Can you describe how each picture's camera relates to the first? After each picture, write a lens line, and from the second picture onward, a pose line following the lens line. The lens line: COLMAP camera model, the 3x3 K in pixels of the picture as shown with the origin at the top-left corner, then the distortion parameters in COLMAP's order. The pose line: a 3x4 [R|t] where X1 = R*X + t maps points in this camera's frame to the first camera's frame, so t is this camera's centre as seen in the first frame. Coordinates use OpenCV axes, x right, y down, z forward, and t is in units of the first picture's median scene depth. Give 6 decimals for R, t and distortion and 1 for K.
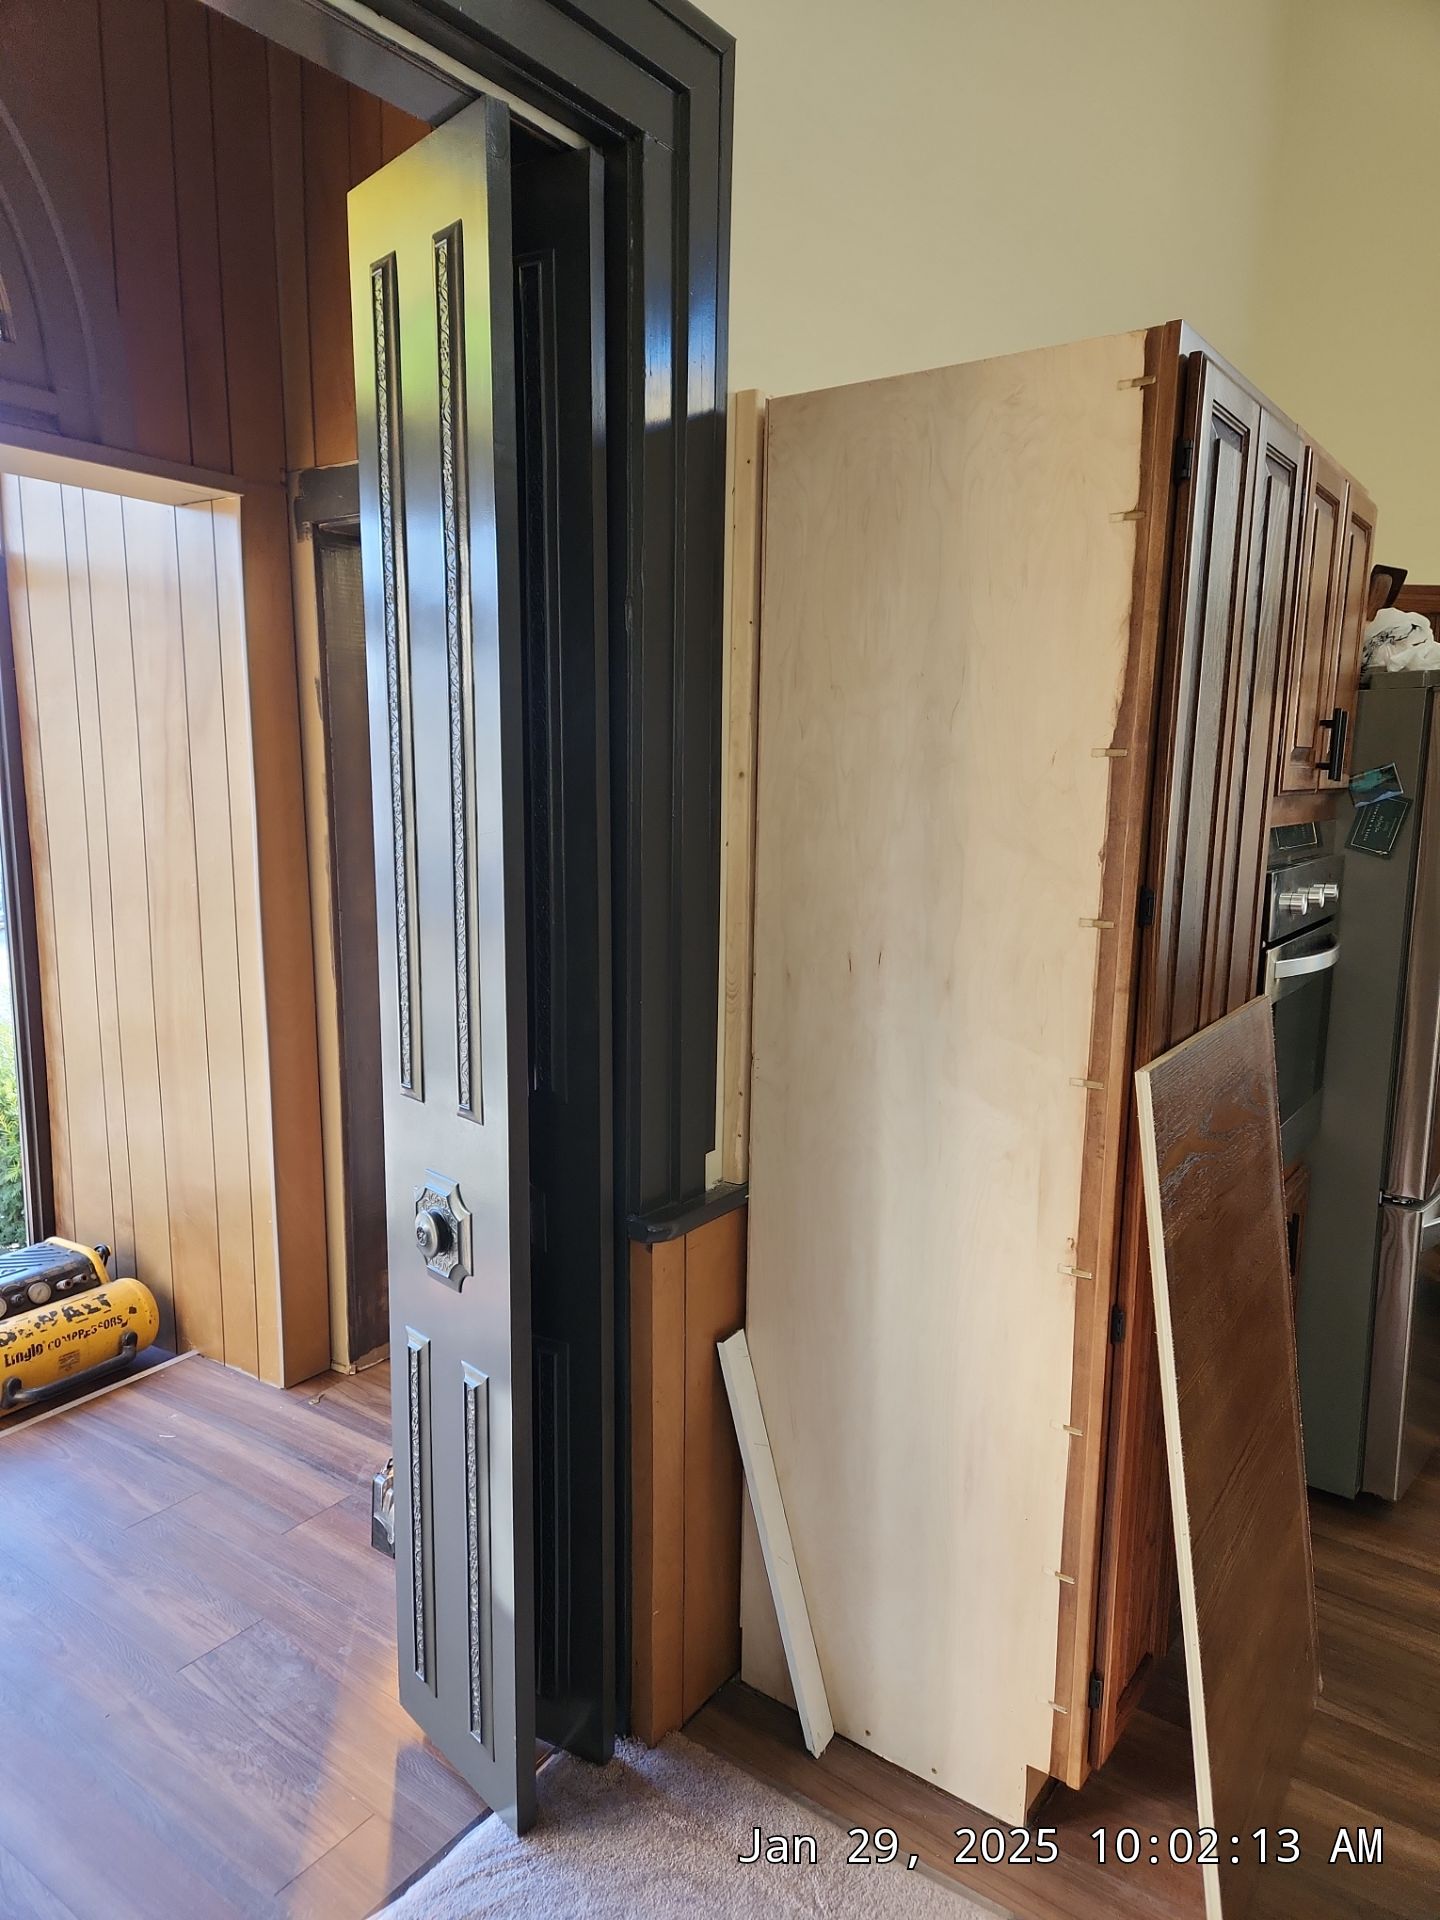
lens RADIAL K [[1270.5, 0, 723.1], [0, 1270.5, 967.7], [0, 0, 1]] dist [0.081155, -0.060261]
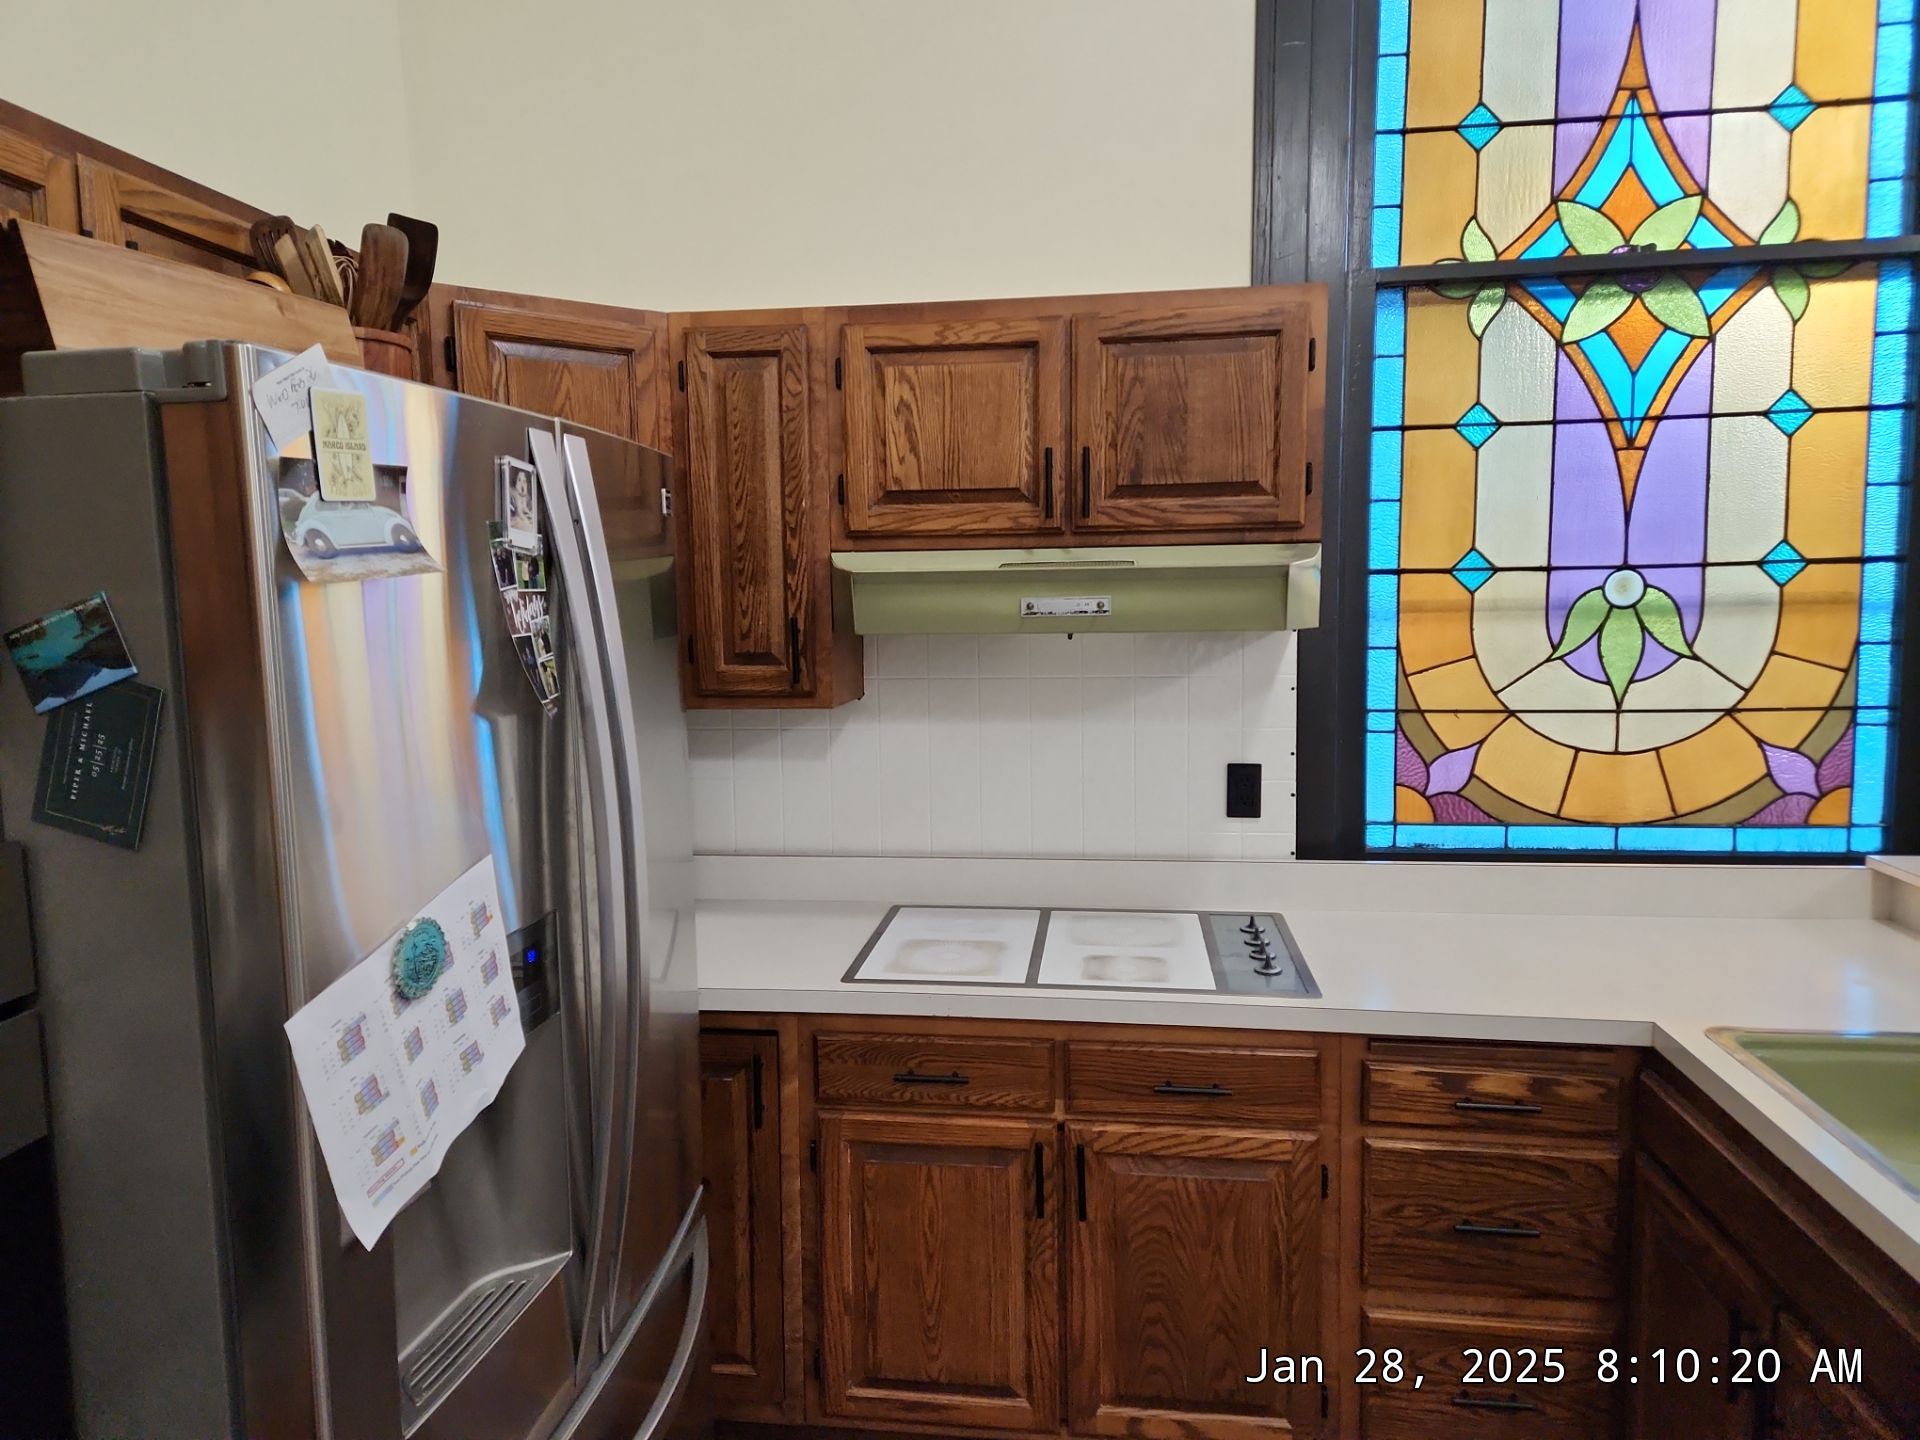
lens RADIAL K [[1270.5, 0, 943.7], [0, 1270.5, 715.0], [0, 0, 1]] dist [0.081155, -0.060261]
pose [[0.884652, -0.075705, 0.460065, 0.760308], [0.100662, 0.994471, -0.029918, -0.119789], [-0.455257, 0.072778, 0.887381, 0.764499]]
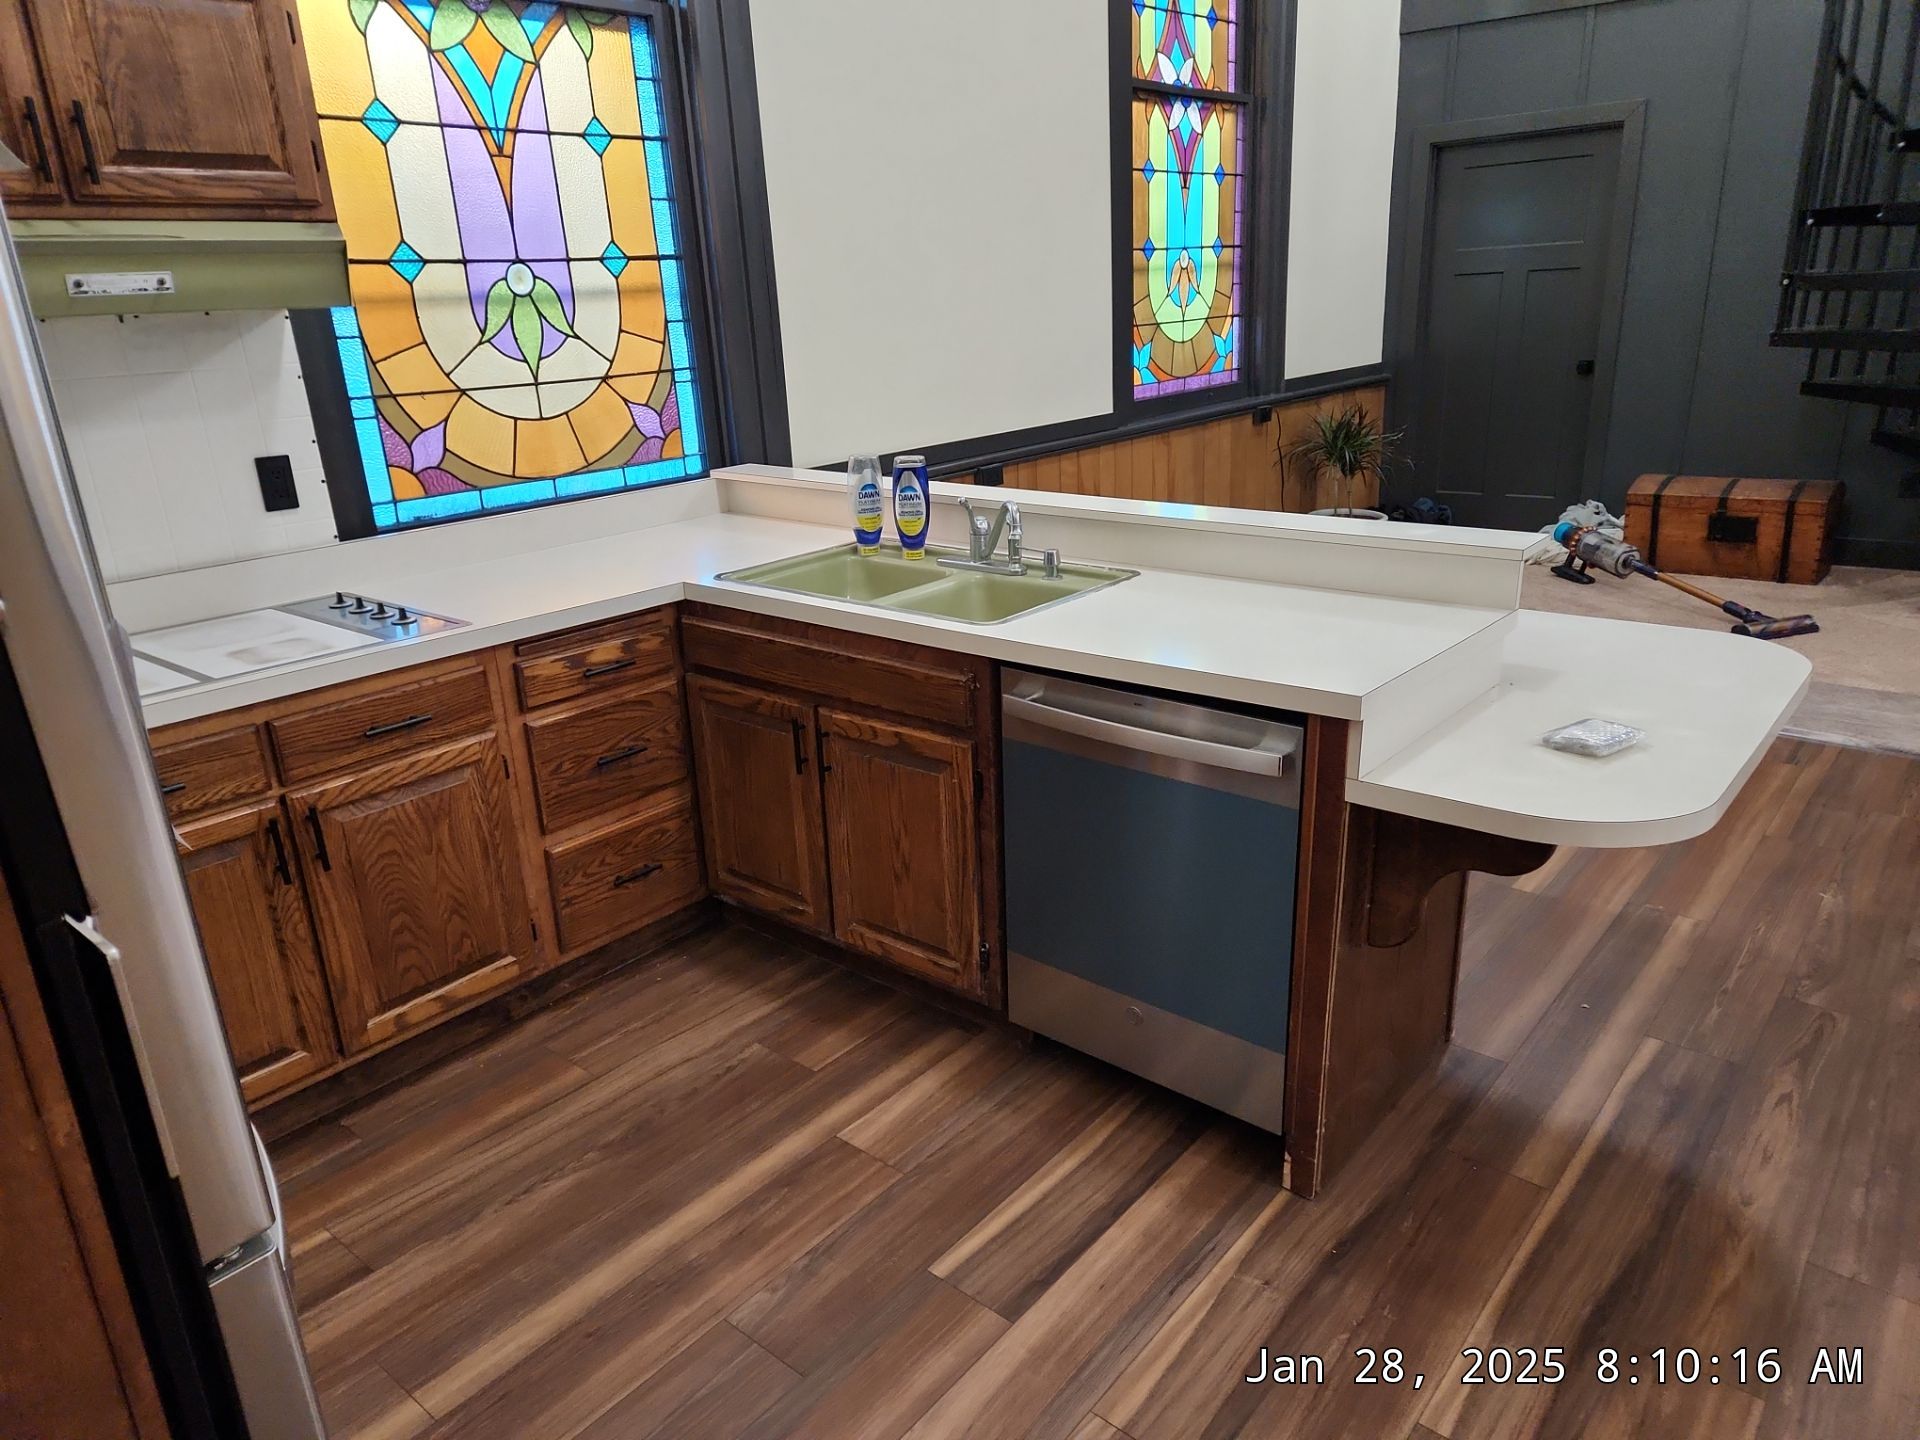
lens RADIAL K [[1270.5, 0, 952.2], [0, 1270.5, 732.5], [0, 0, 1]] dist [0.081155, -0.060261]
pose [[0.082879, -0.343910, 0.935338, 0.283374], [0.200154, 0.925186, 0.322442, -0.104437], [-0.976253, 0.160488, 0.145513, 0.952450]]
